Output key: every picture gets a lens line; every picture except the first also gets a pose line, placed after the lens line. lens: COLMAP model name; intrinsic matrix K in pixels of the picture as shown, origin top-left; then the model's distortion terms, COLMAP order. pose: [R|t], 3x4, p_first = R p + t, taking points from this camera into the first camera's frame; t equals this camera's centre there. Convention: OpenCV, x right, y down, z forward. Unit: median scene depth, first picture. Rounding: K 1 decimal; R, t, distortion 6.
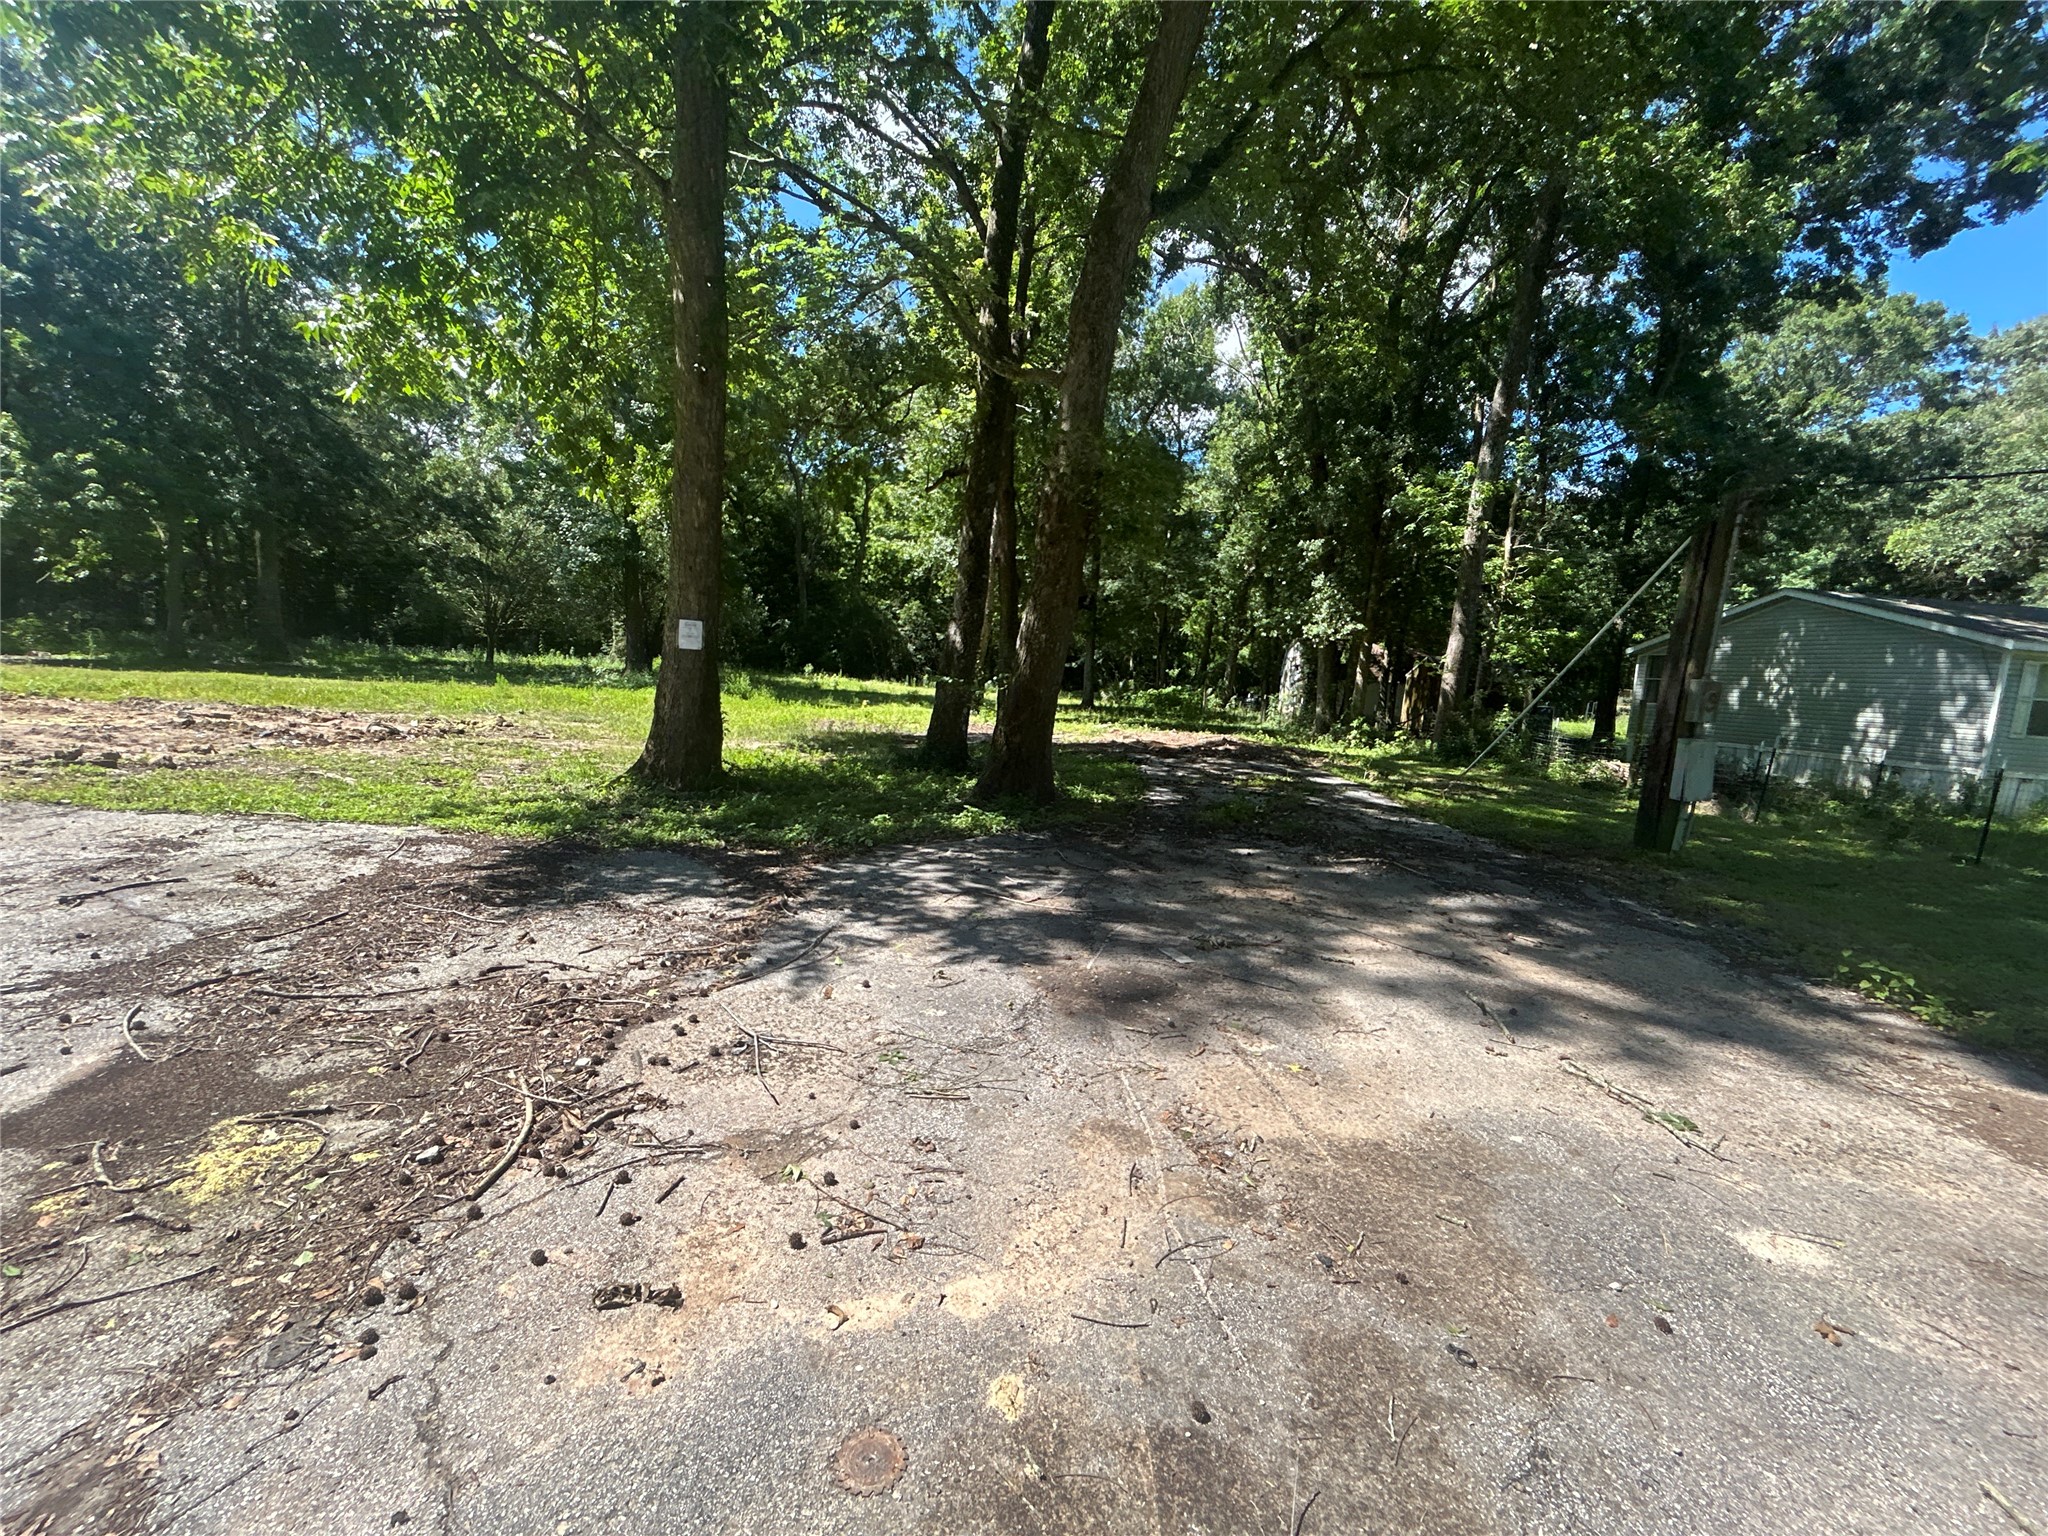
lens RADIAL K [[836.1, 0, 1024.0], [0, 836.1, 768.0], [0, 0, 1]] dist [-0.000605, 0.000112]
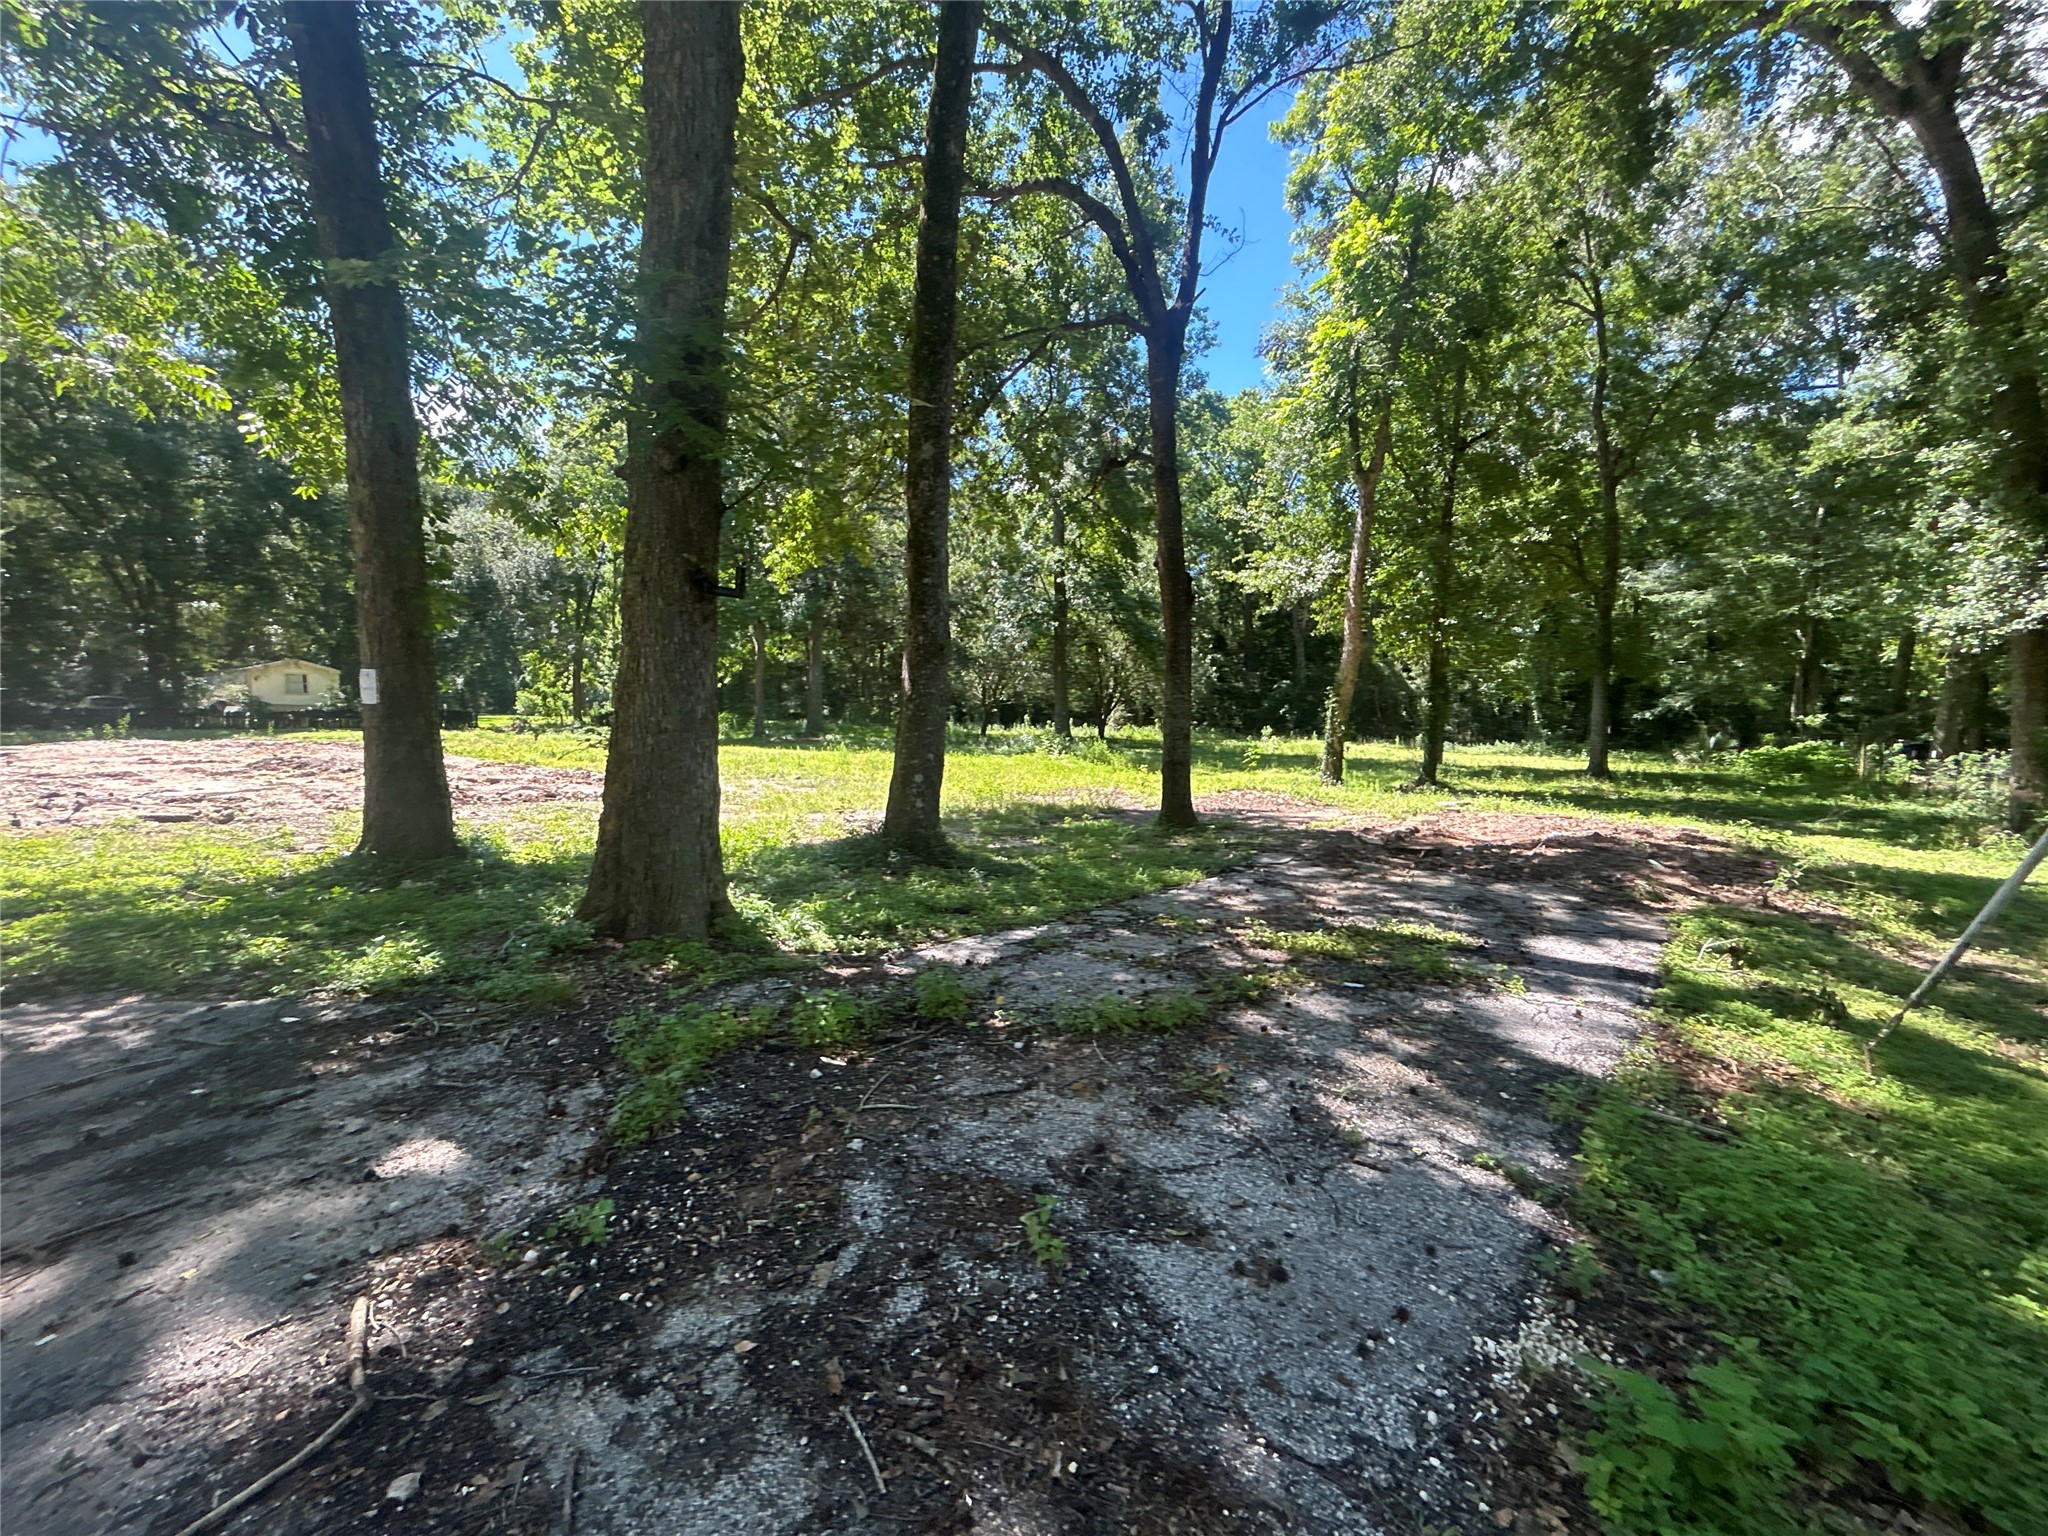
lens RADIAL K [[836.1, 0, 1024.0], [0, 836.1, 768.0], [0, 0, 1]] dist [-0.000605, 0.000112]
pose [[0.778626, -0.002771, -0.627482, 0.125660], [-0.047857, 0.996815, -0.063786, -0.013264], [0.625660, 0.079695, 0.776014, 0.168001]]
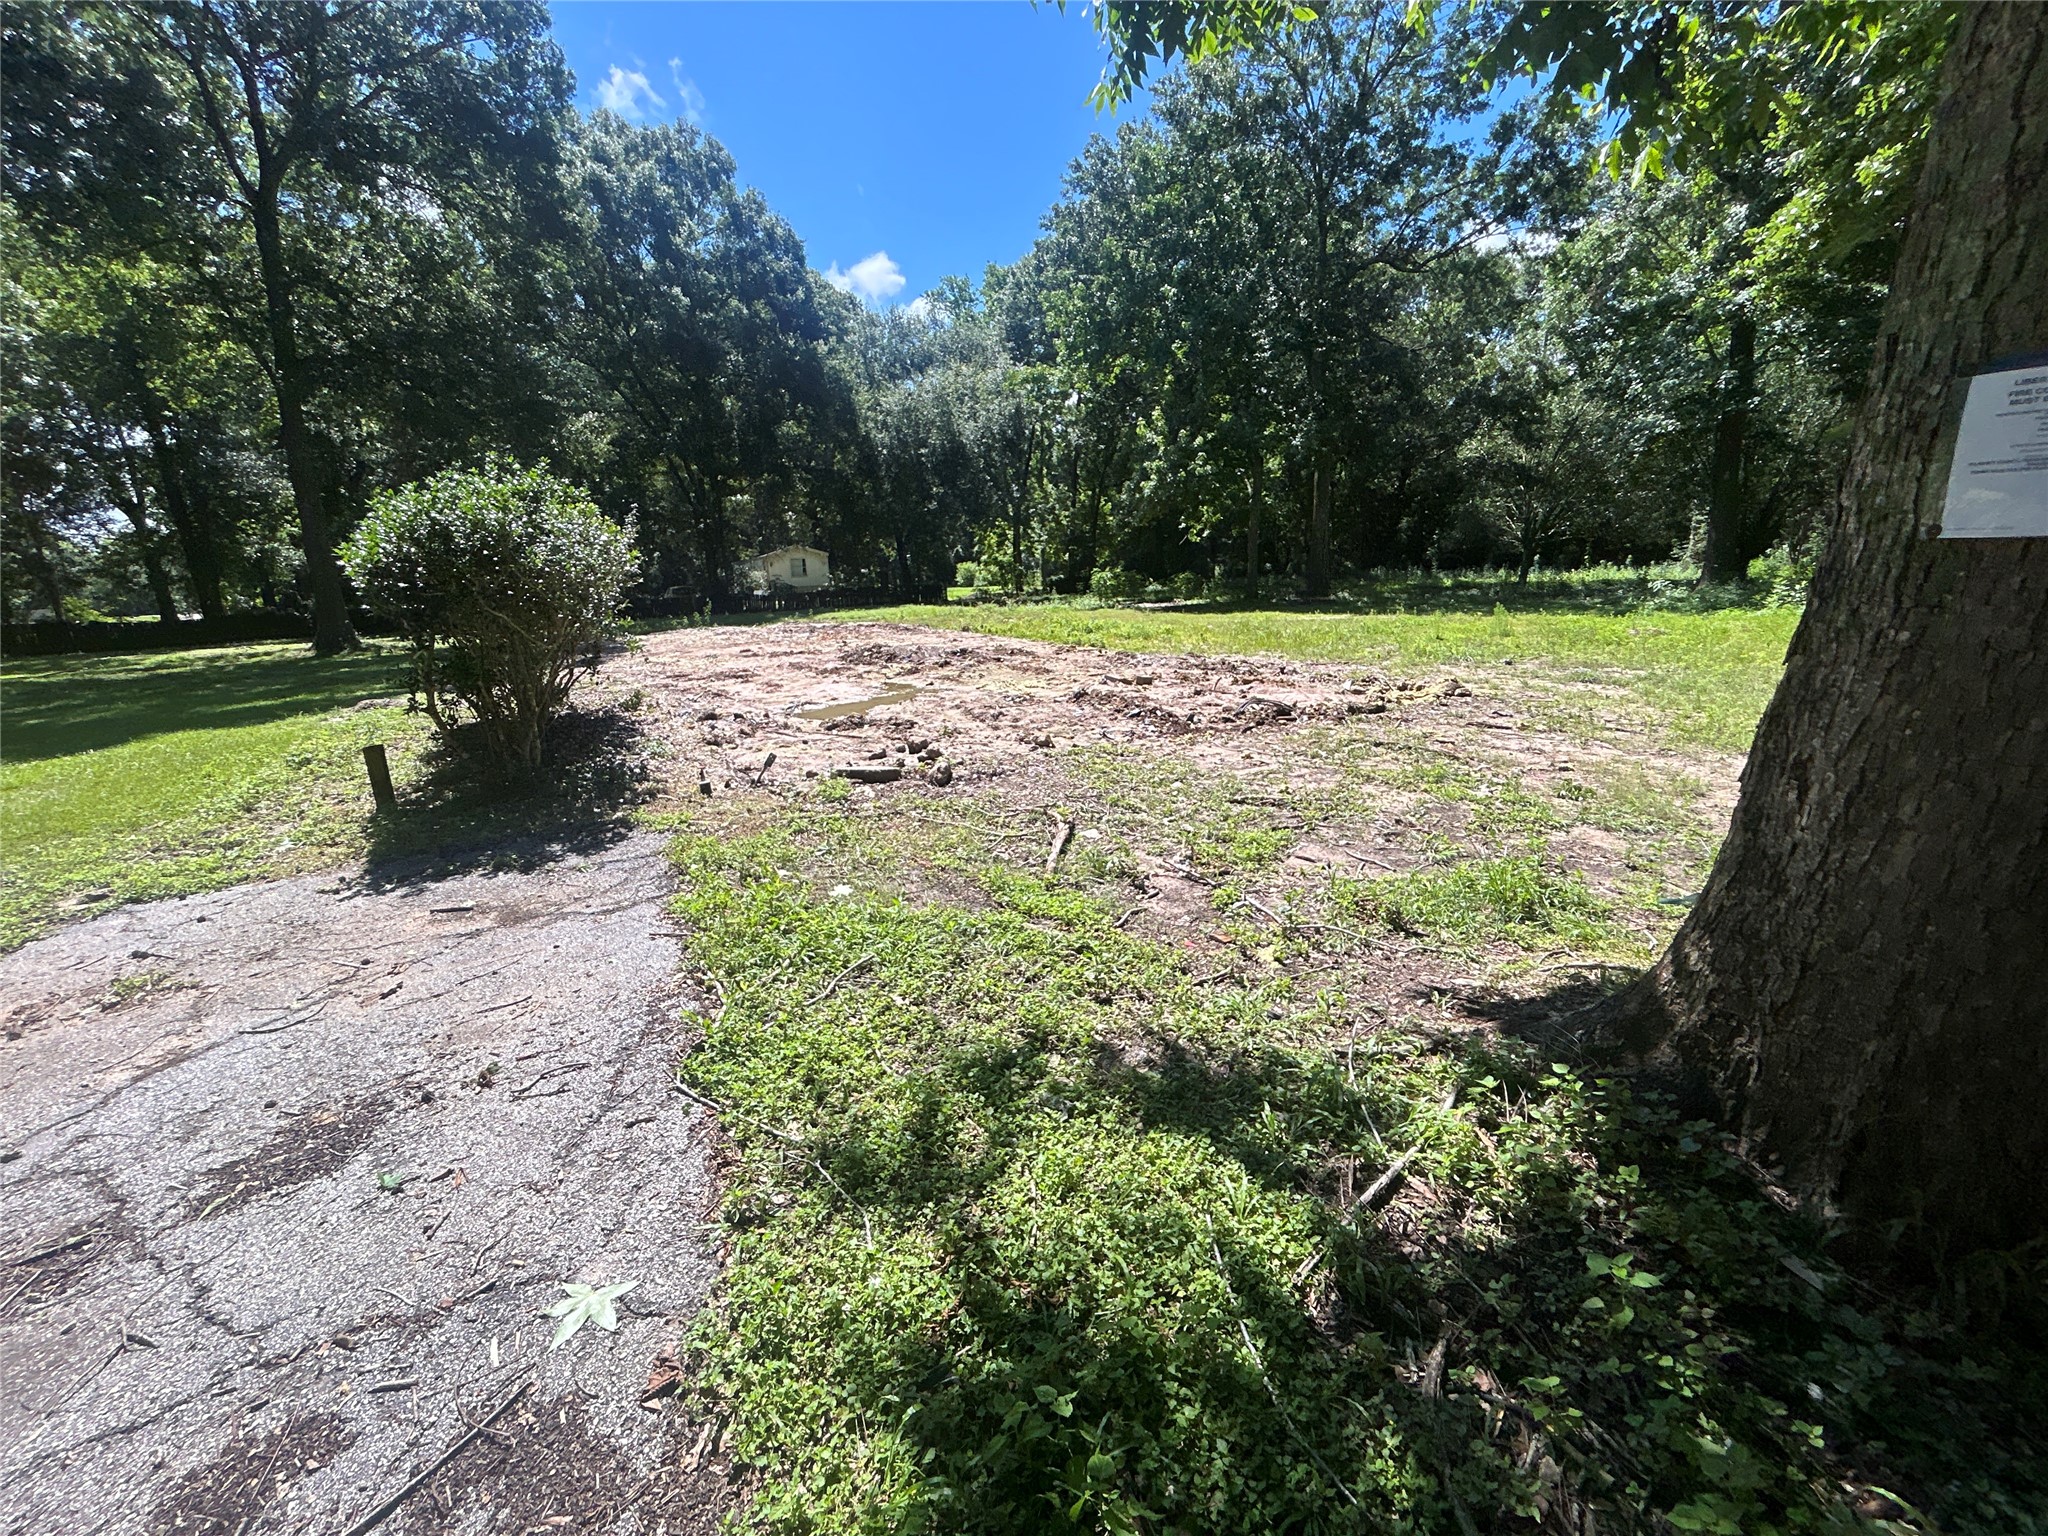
lens RADIAL K [[836.1, 0, 1024.0], [0, 836.1, 768.0], [0, 0, 1]] dist [-0.000605, 0.000112]
pose [[0.437634, 0.130977, -0.889562, -0.070370], [-0.041721, 0.991226, 0.125420, -0.024213], [0.898185, -0.017775, 0.439259, 0.159217]]
